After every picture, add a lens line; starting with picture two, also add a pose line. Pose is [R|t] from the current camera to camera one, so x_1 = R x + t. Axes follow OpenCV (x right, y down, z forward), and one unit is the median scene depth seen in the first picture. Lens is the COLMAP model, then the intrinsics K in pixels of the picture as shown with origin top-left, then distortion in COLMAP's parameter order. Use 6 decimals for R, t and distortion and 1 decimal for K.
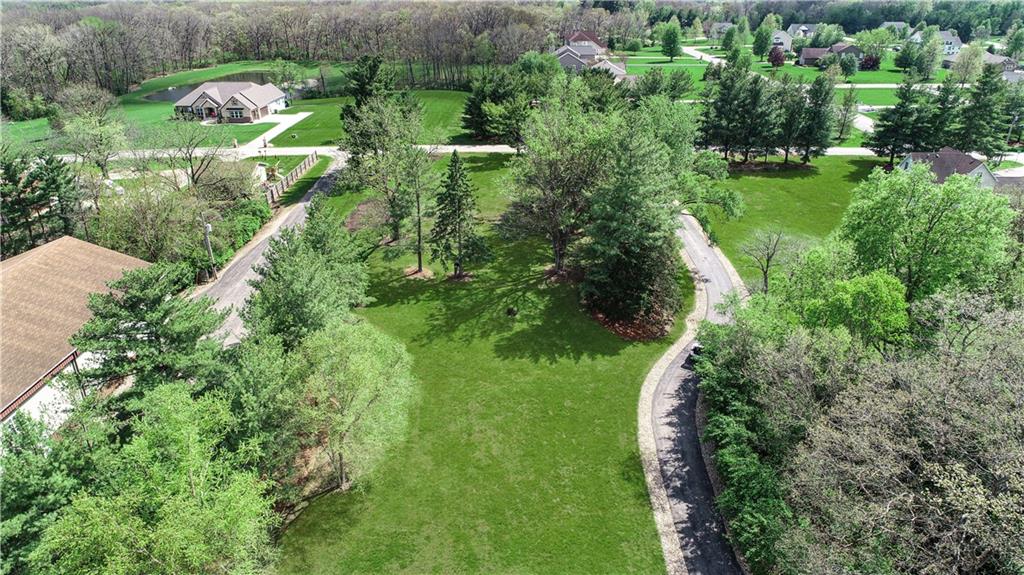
lens RADIAL K [[691.1, 0, 509.1], [0, 691.1, 285.2], [0, 0, 1]] dist [-0.002224, -0.000498]
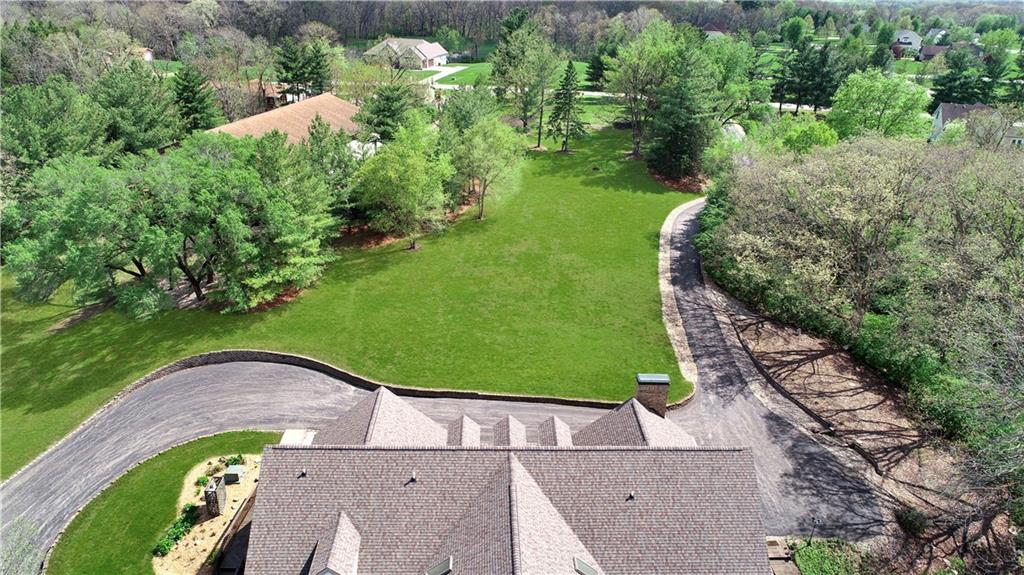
lens RADIAL K [[691.1, 0, 513.2], [0, 691.1, 282.4], [0, 0, 1]] dist [-0.002224, -0.000498]
pose [[0.980427, 0.106463, -0.165614, 0.092336], [-0.107495, 0.994202, 0.002745, 0.274193], [0.164946, 0.015111, 0.986187, -0.453276]]
